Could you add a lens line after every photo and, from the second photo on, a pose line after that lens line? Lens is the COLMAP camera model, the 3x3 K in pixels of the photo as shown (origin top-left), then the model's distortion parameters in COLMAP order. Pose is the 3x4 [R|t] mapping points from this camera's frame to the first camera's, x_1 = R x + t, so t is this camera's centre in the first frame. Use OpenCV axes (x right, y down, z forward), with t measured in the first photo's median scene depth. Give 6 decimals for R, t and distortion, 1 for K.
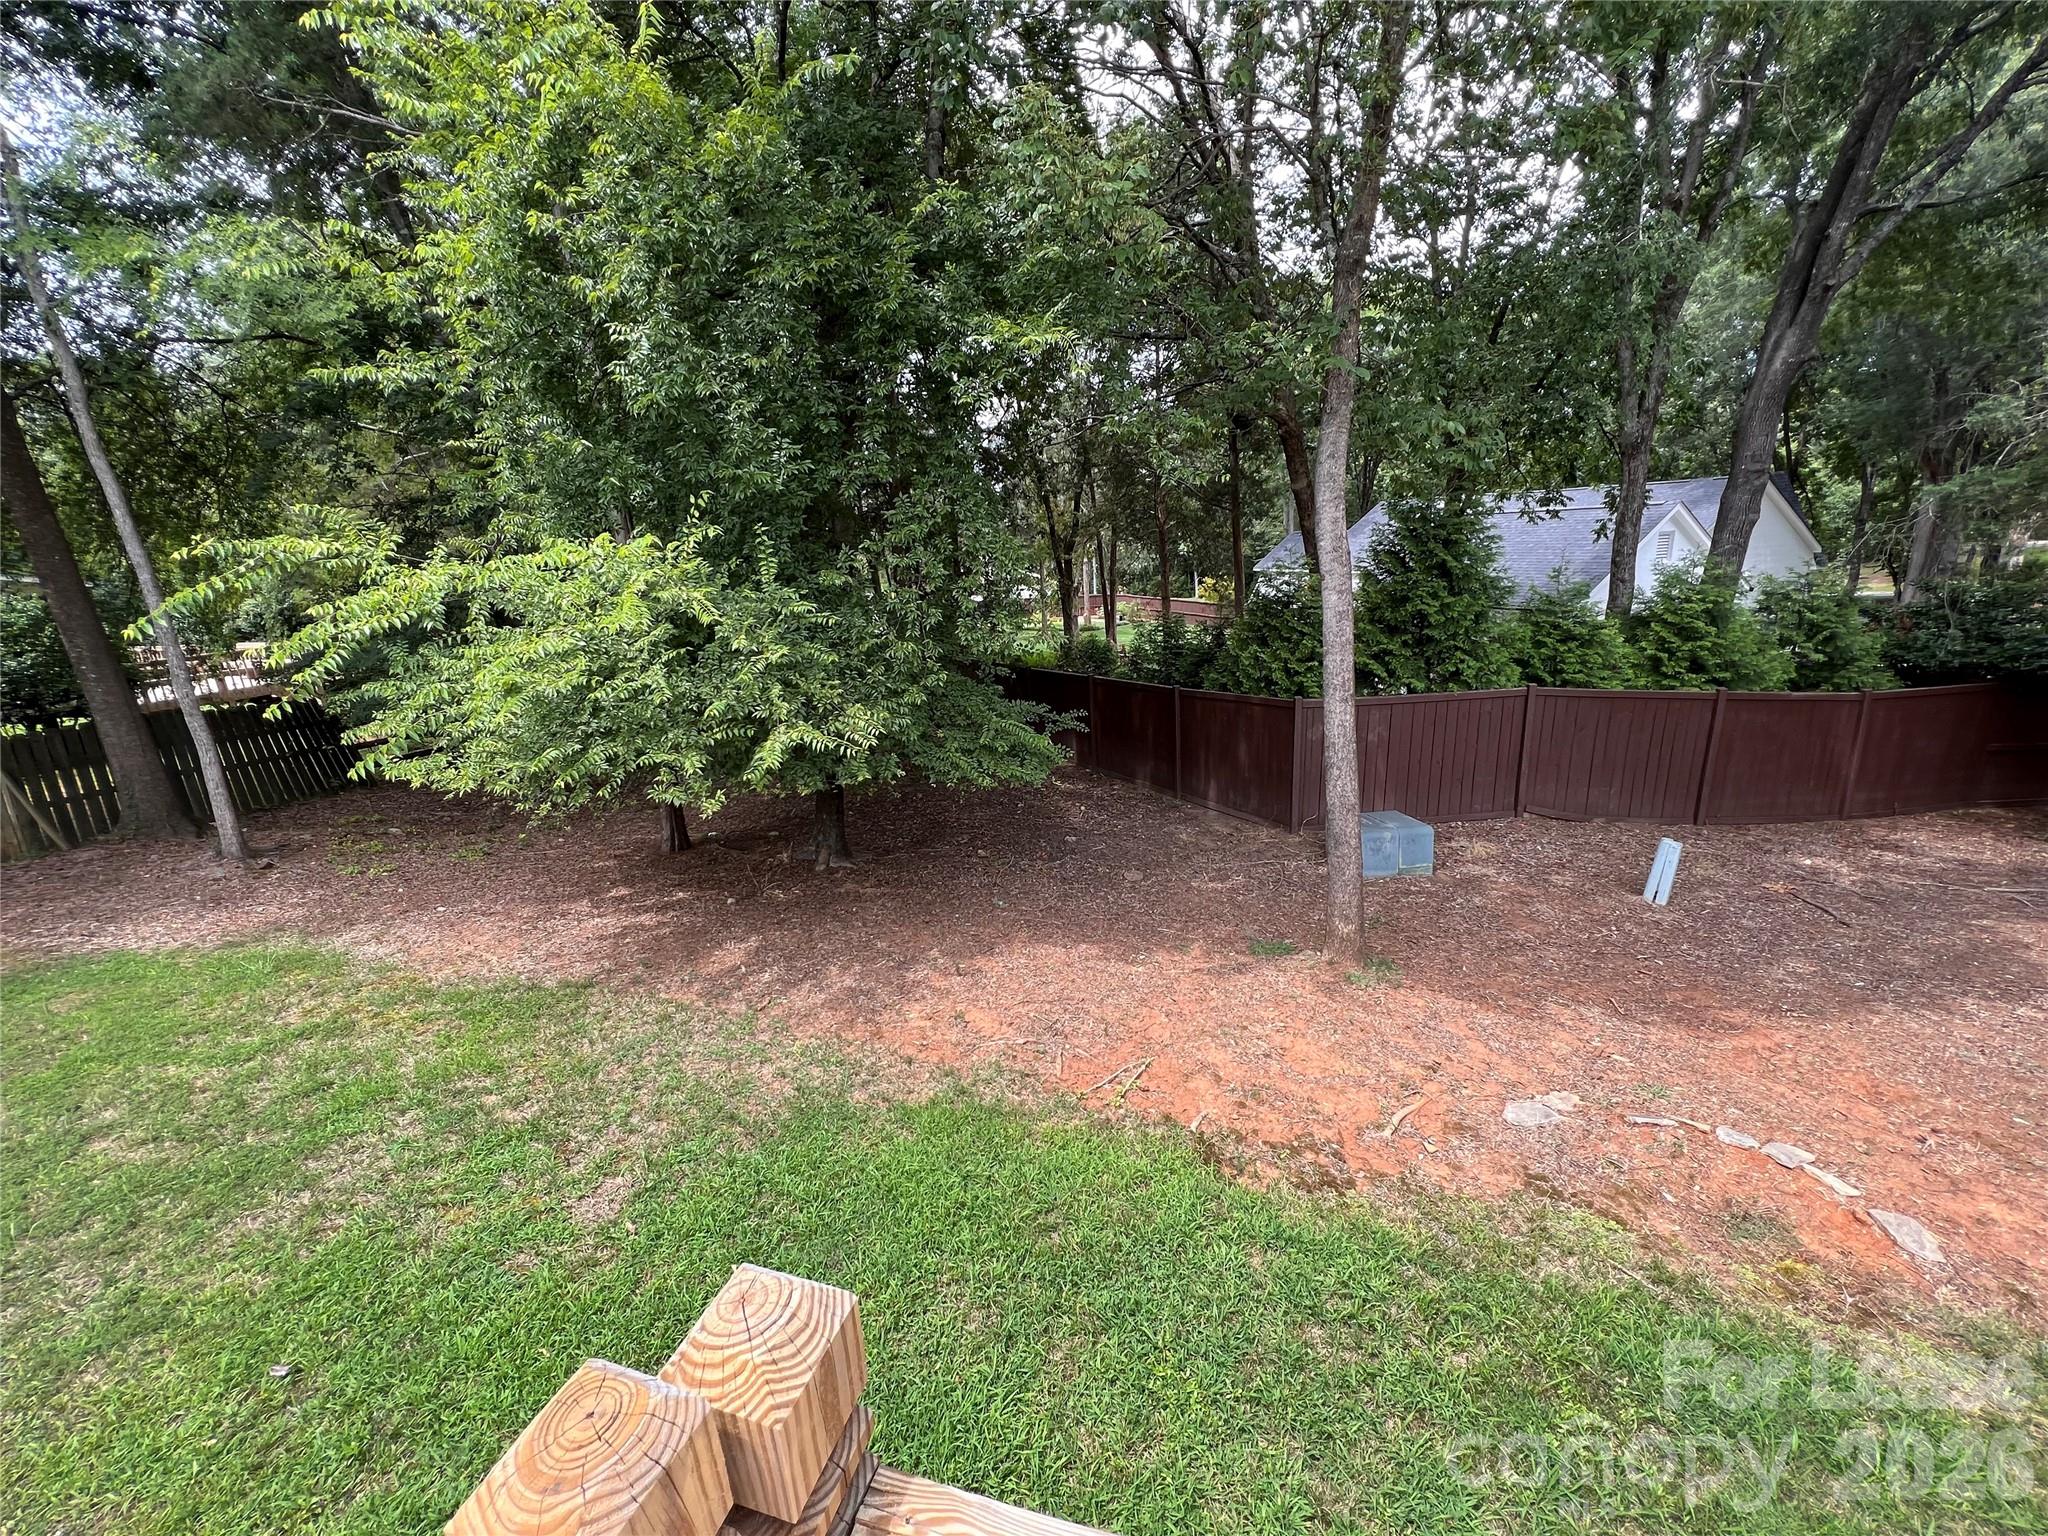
lens RADIAL K [[822.3, 0, 1018.6], [0, 822.3, 765.0], [0, 0, 1]] dist [-0.004161, 0.001435]
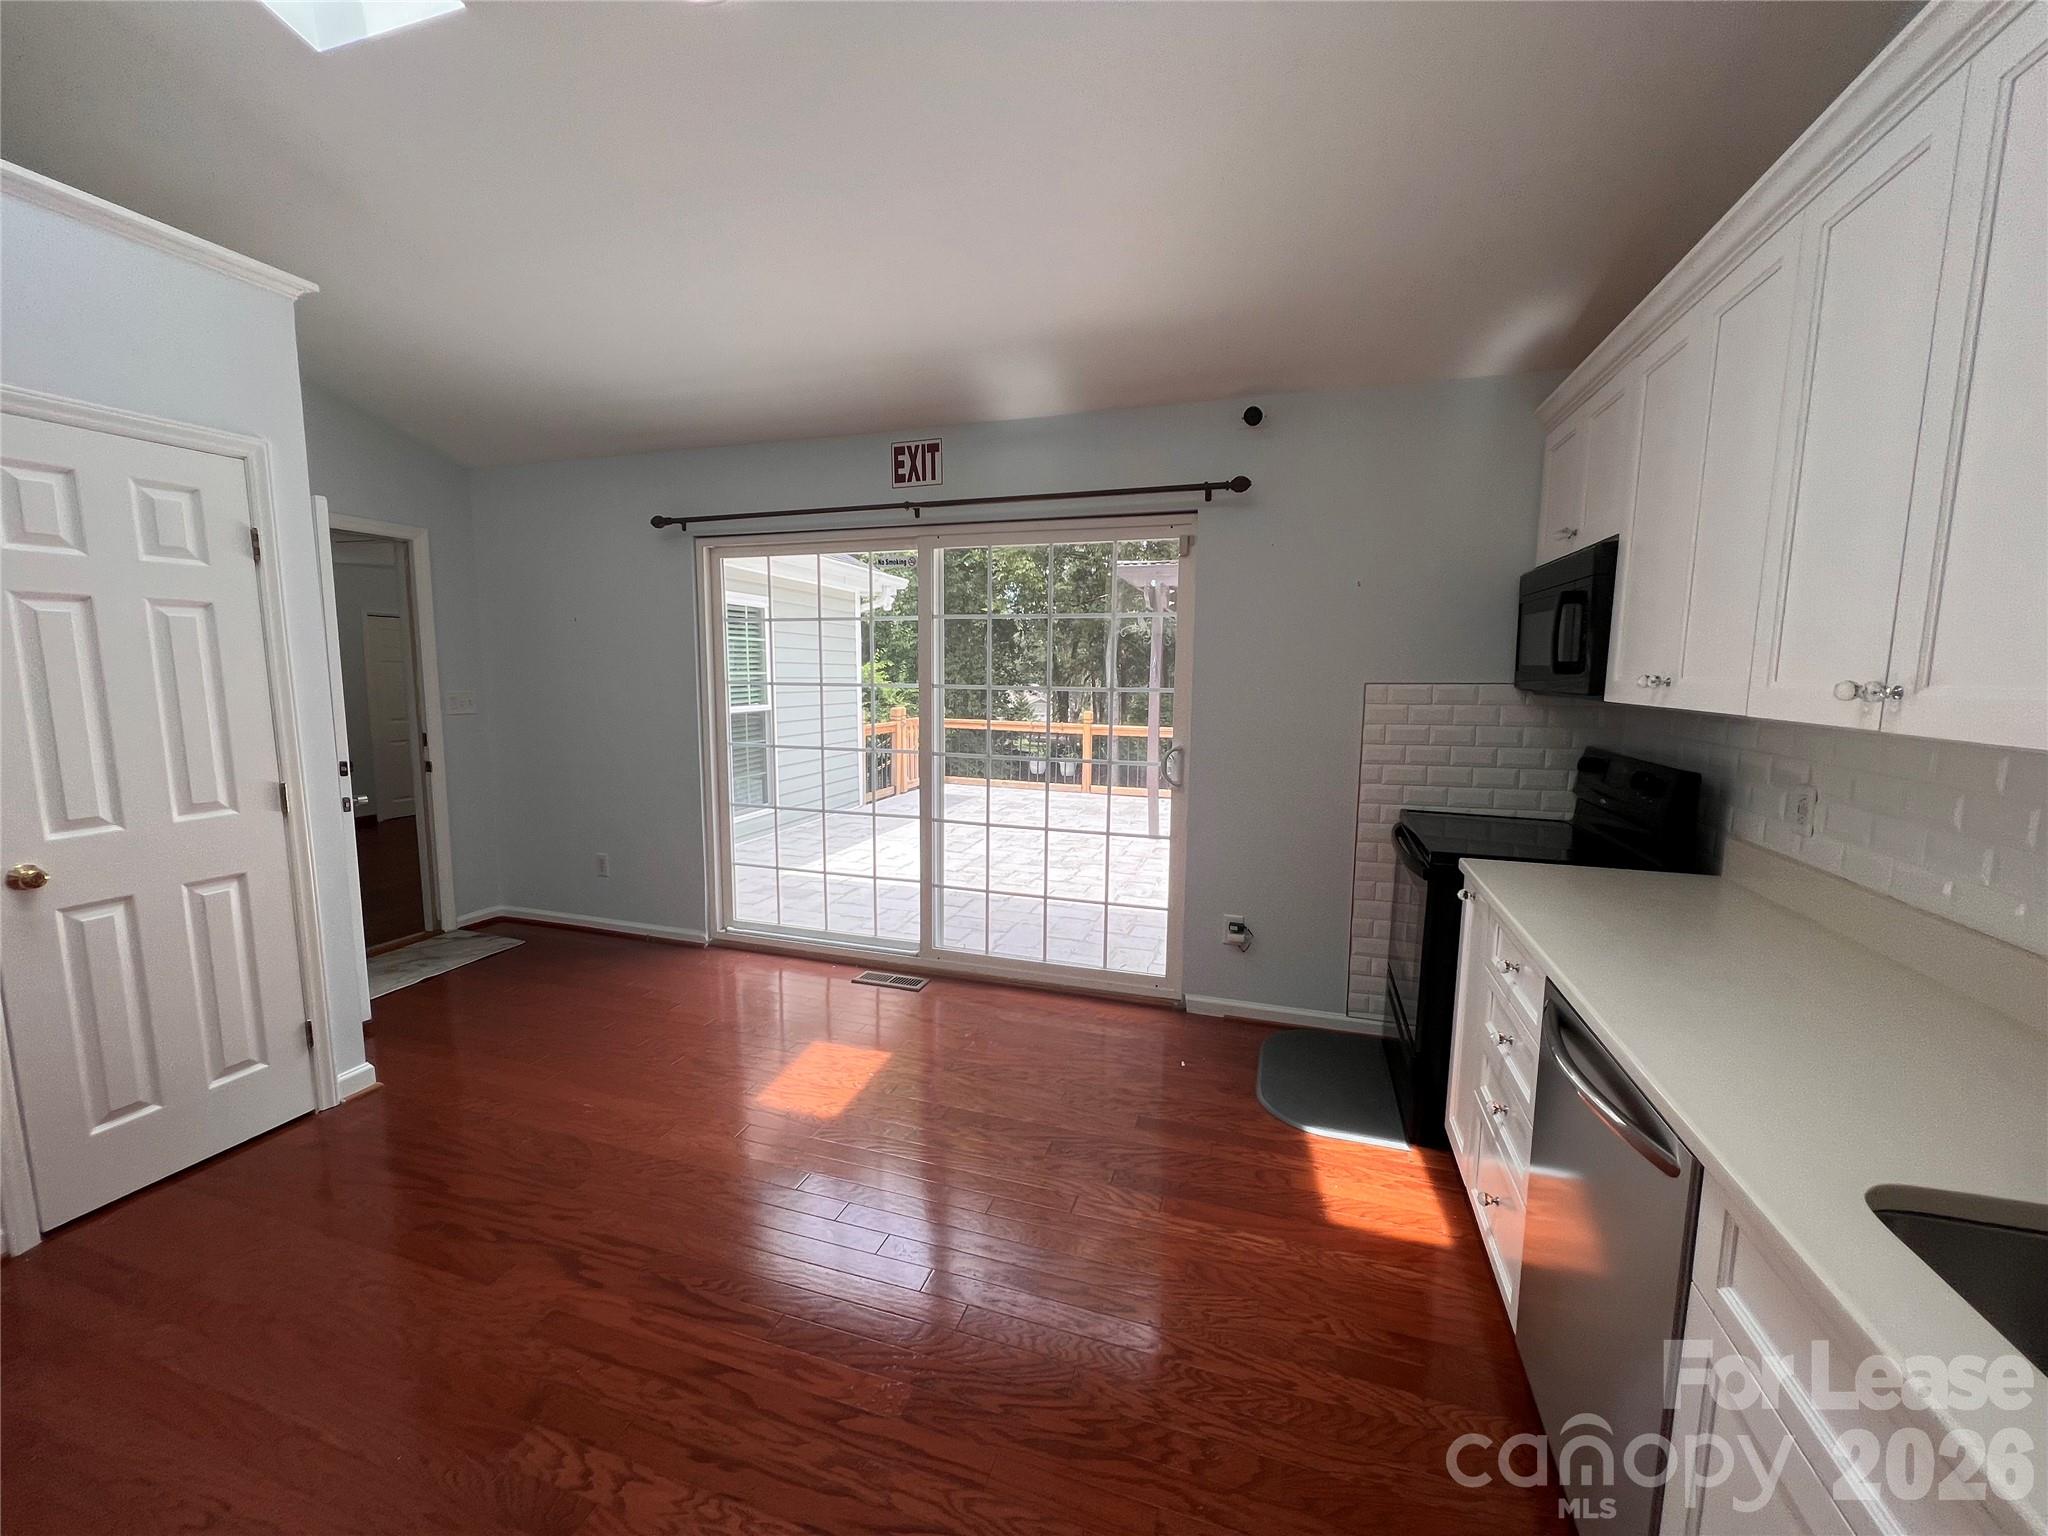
lens RADIAL K [[818.8, 0, 1024.2], [0, 818.8, 769.0], [0, 0, 1]] dist [0.000781, 0.000124]
pose [[0.996839, 0.073362, -0.030509, 0.149268], [-0.077113, 0.985813, -0.149085, 0.309408], [0.019139, 0.150967, 0.988354, -1.151172]]
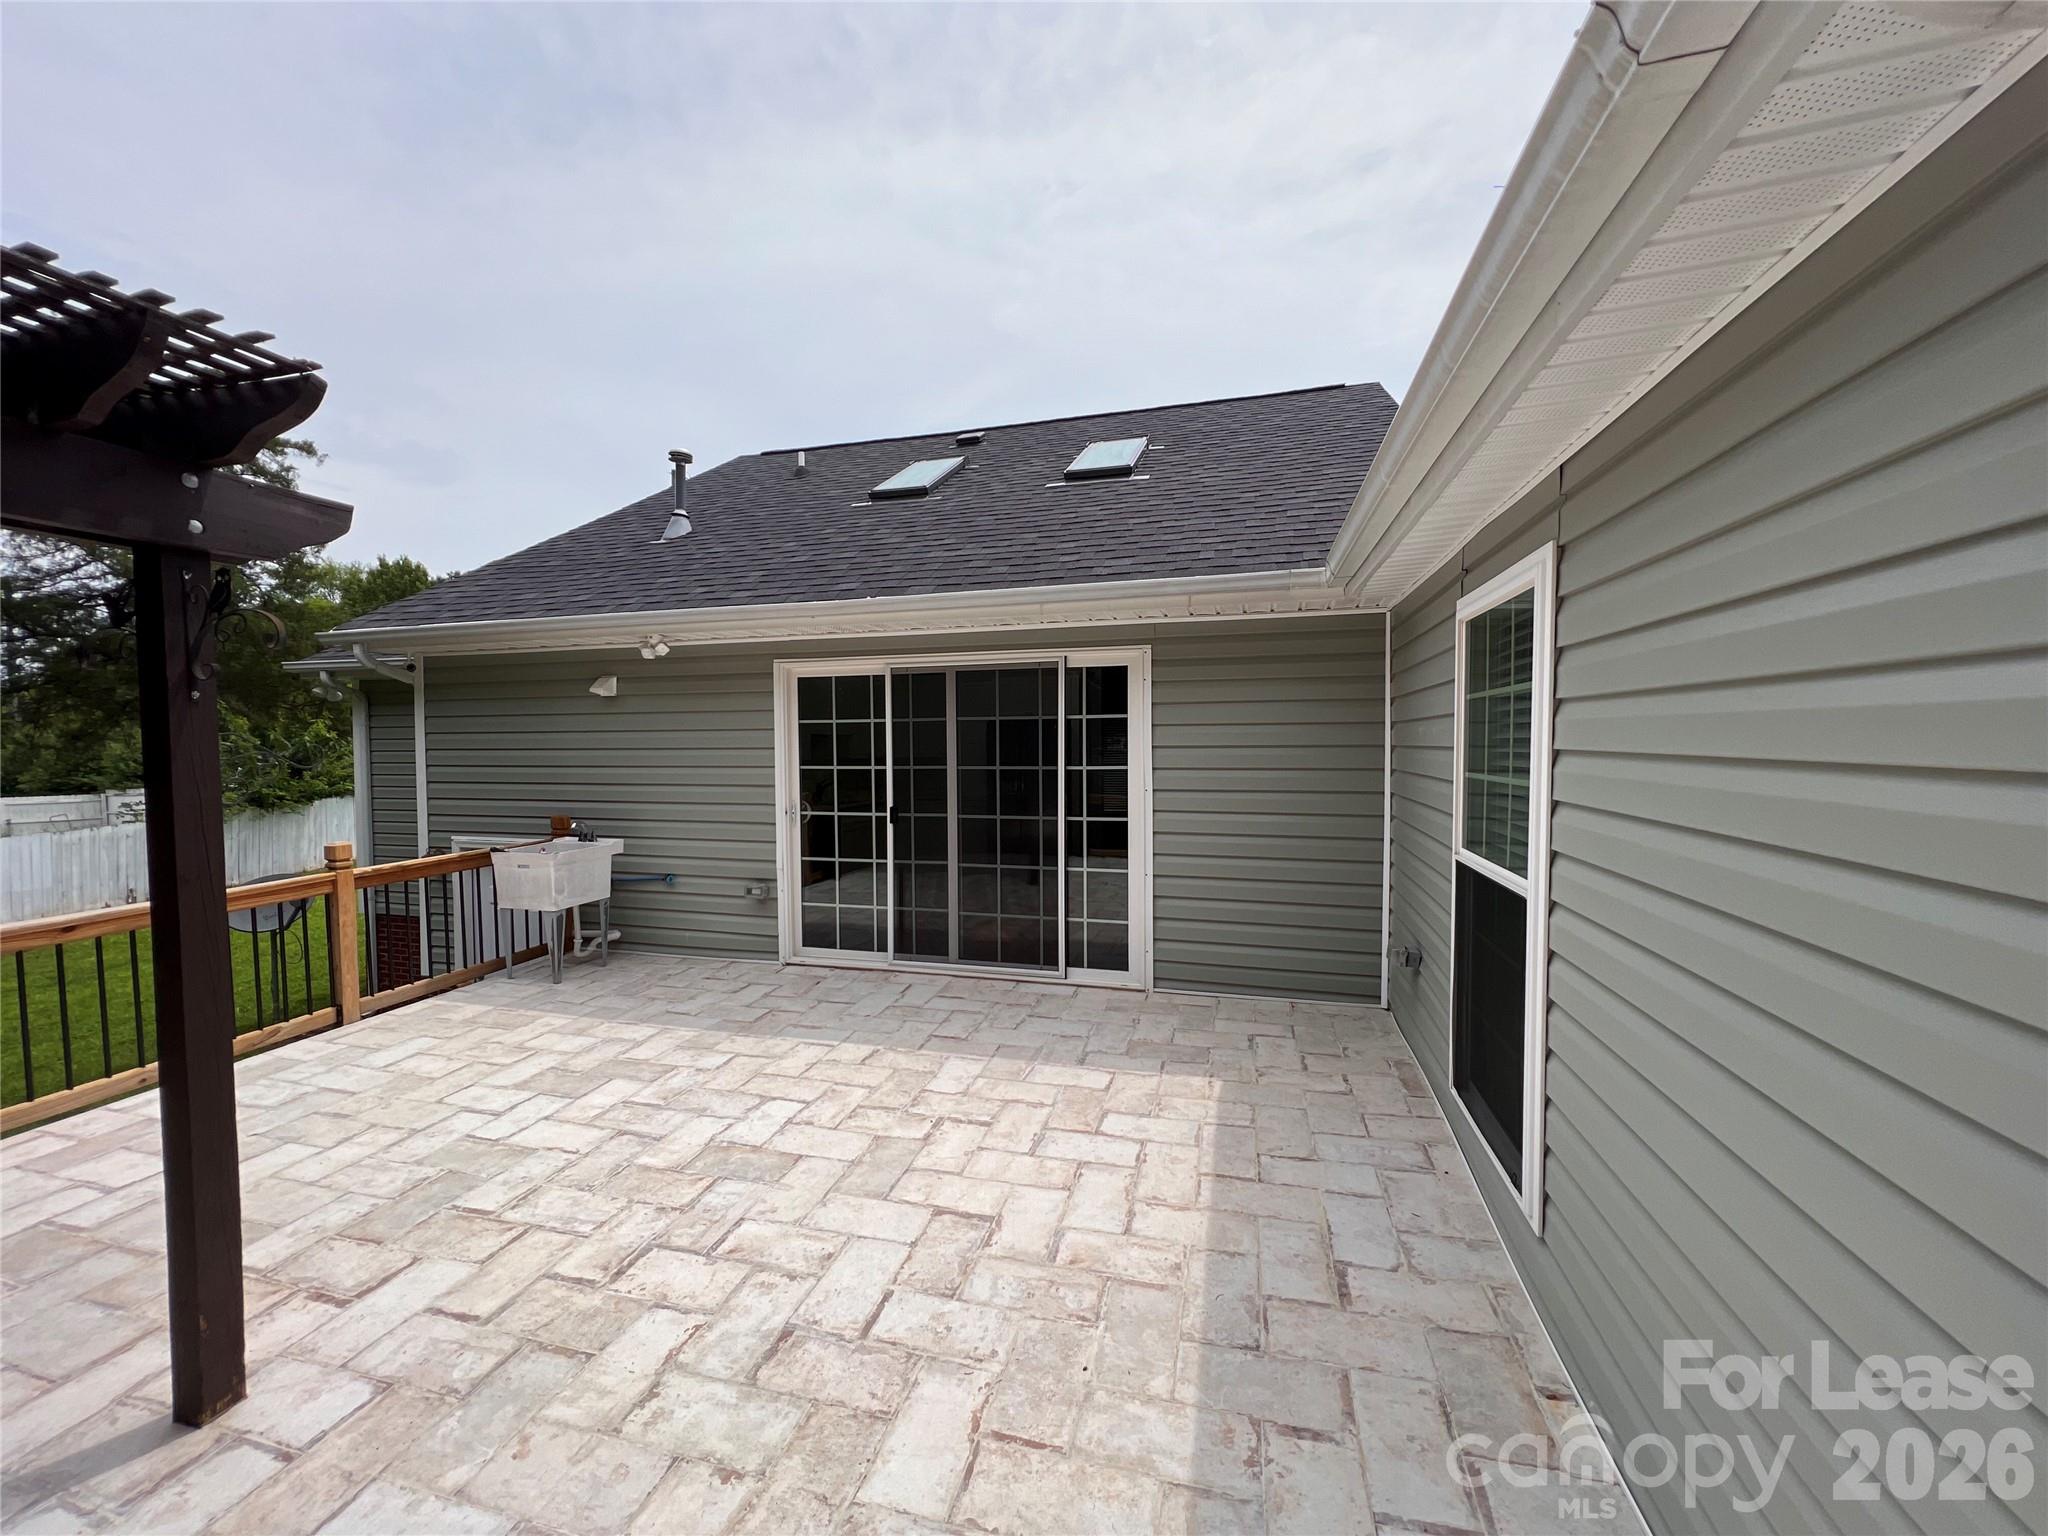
lens RADIAL K [[822.3, 0, 1021.5], [0, 822.3, 760.8], [0, 0, 1]] dist [-0.004161, 0.001435]
pose [[-0.997720, 0.067263, 0.005461, 0.024815], [0.065967, 0.955031, 0.289076, 0.017658], [0.014229, 0.288777, -0.957291, -0.111171]]
